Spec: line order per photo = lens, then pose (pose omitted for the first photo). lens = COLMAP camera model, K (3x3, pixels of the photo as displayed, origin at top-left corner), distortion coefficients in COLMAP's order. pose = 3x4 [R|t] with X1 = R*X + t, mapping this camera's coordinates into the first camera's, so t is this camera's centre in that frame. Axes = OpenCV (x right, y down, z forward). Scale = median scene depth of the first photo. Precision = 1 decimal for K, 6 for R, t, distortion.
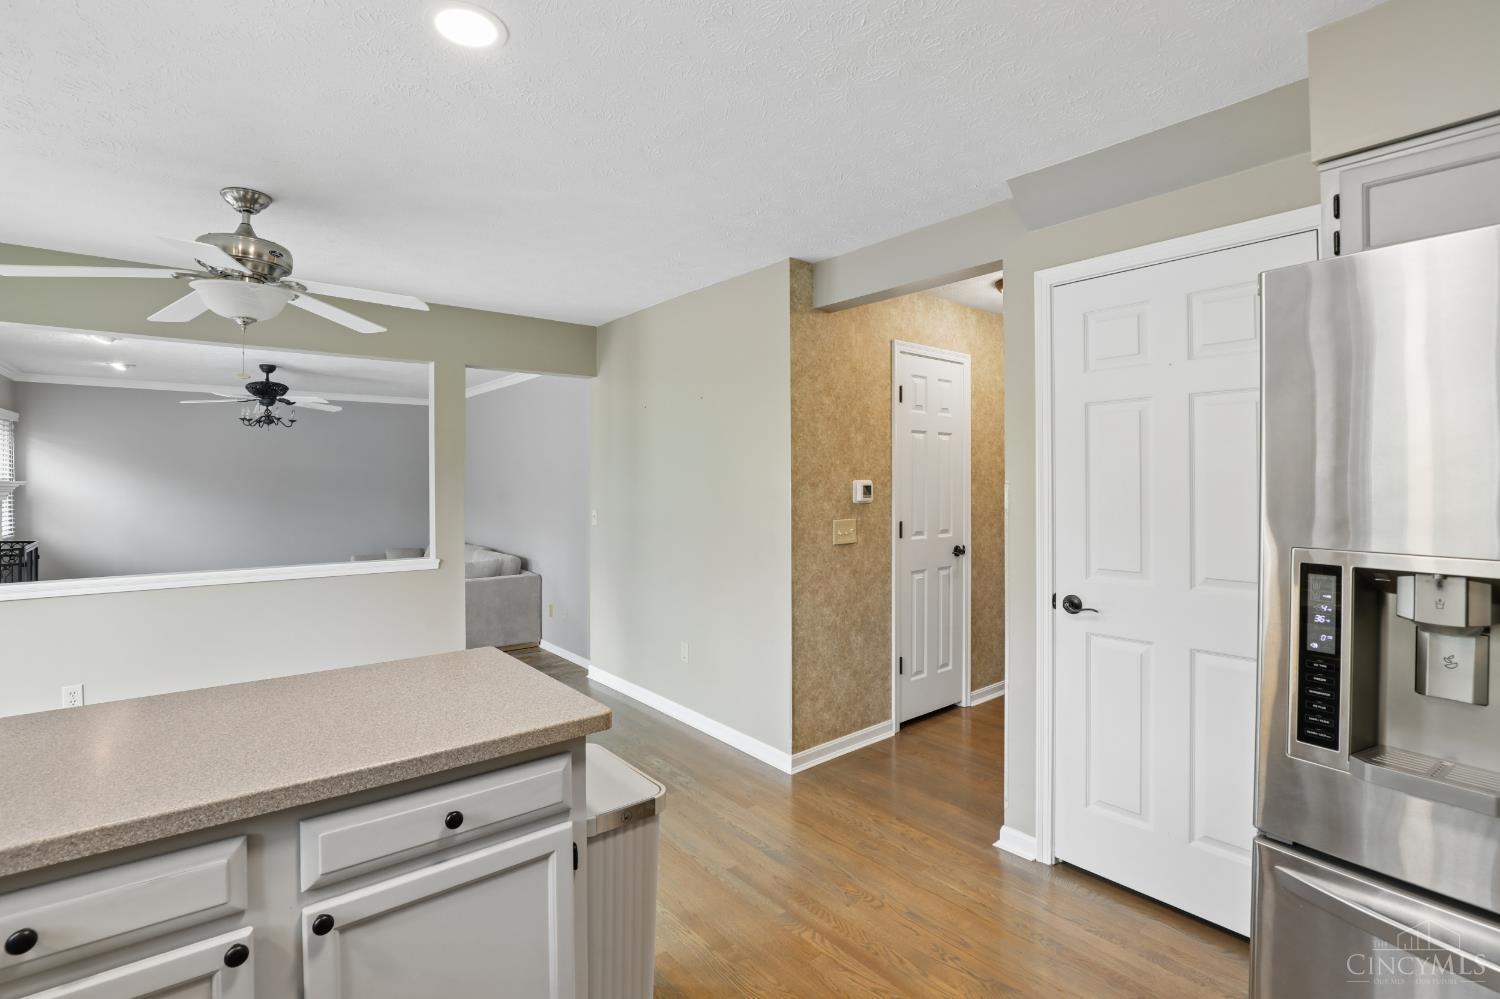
lens RADIAL K [[701.7, 0, 741.8], [0, 701.7, 475.7], [0, 0, 1]] dist [-0.024129, 0.000269]
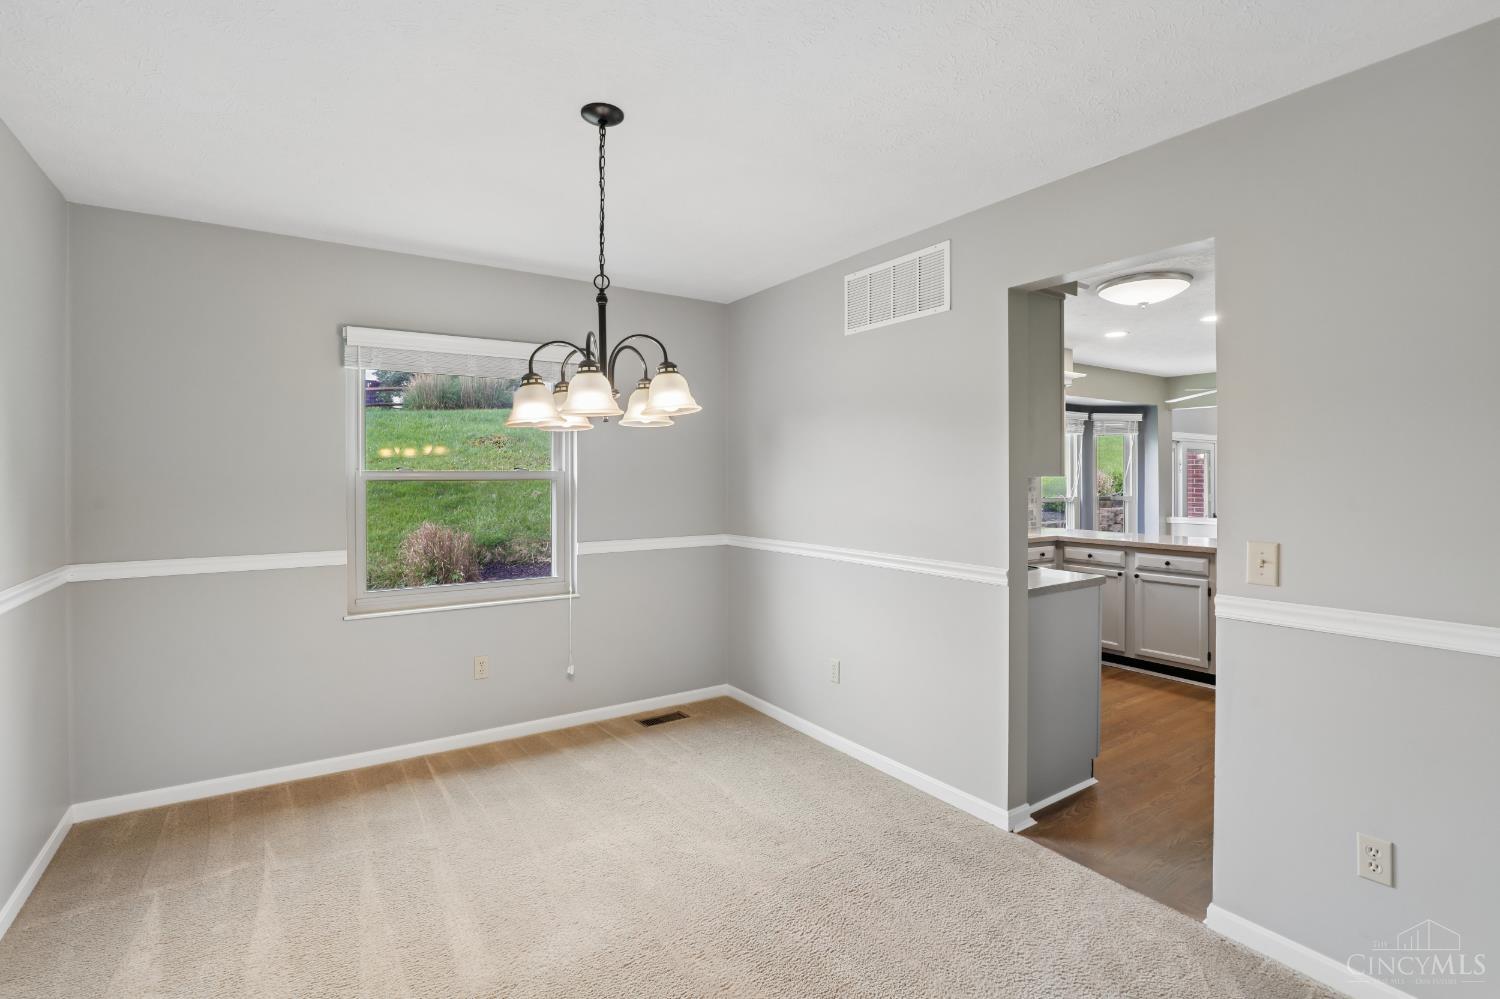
lens RADIAL K [[696.1, 0, 750.8], [0, 696.1, 487.4], [0, 0, 1]] dist [-0.024348, 0.000948]
pose [[-0.090413, 0.017734, -0.995746, 1.671550], [0.010723, 0.999801, 0.016832, -0.003214], [0.995847, -0.009156, -0.090585, -0.434980]]
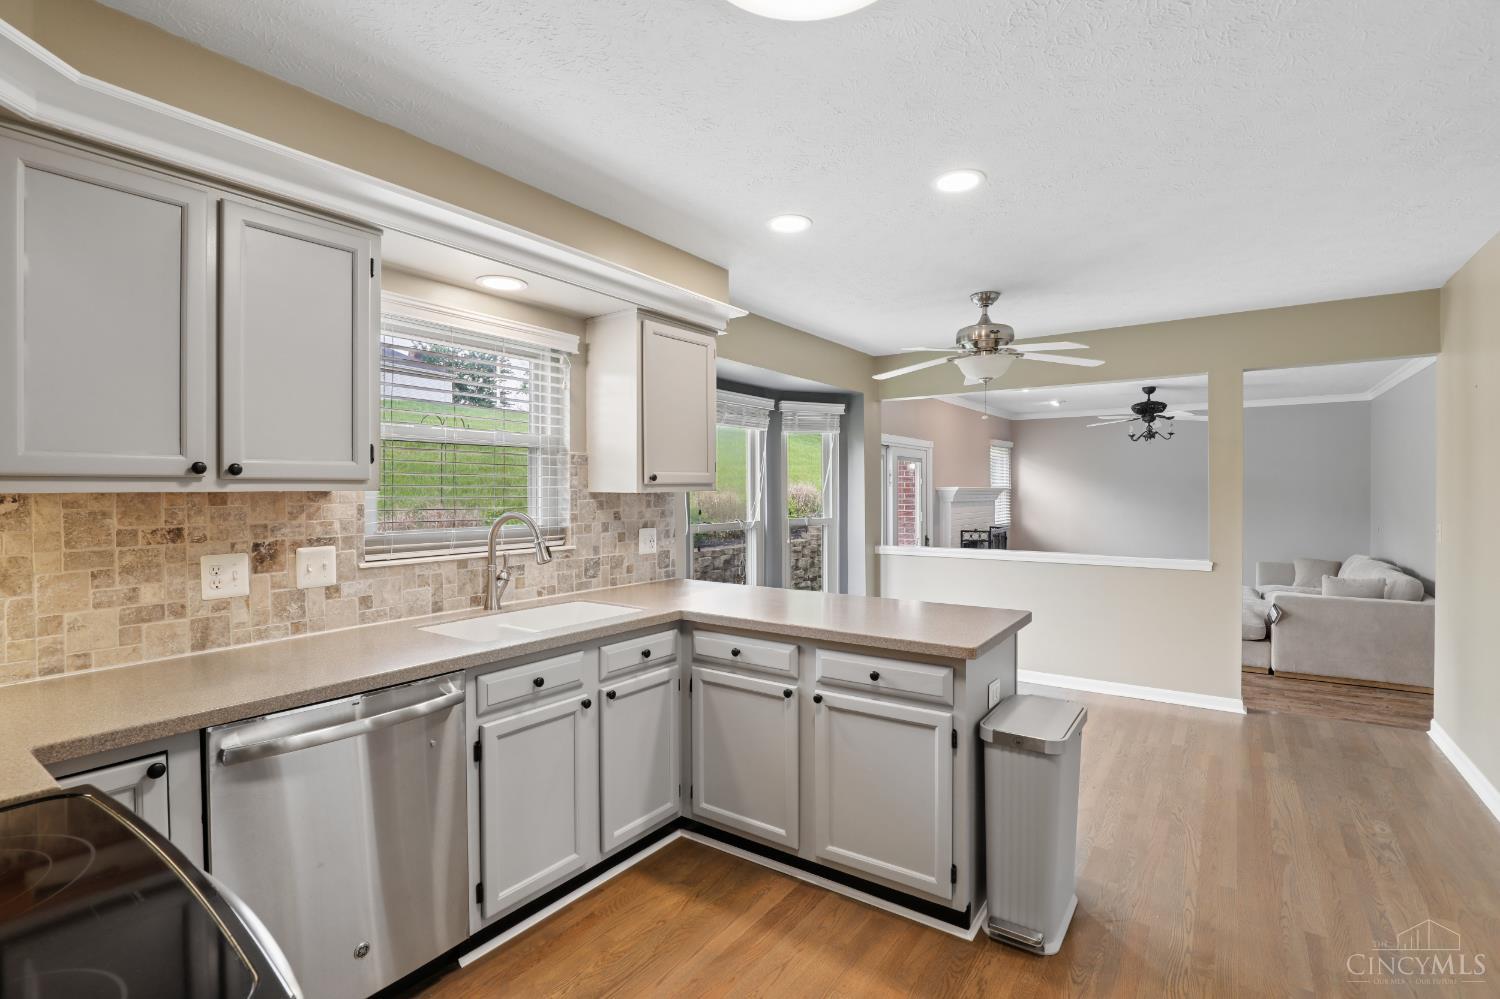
lens RADIAL K [[699.4, 0, 748.3], [0, 699.4, 491.8], [0, 0, 1]] dist [-0.025169, 0.000614]
pose [[0.266821, 0.004698, -0.963735, 0.583573], [0.008902, 0.999933, 0.007339, 0.001881], [0.963705, -0.010537, 0.266761, 0.099758]]
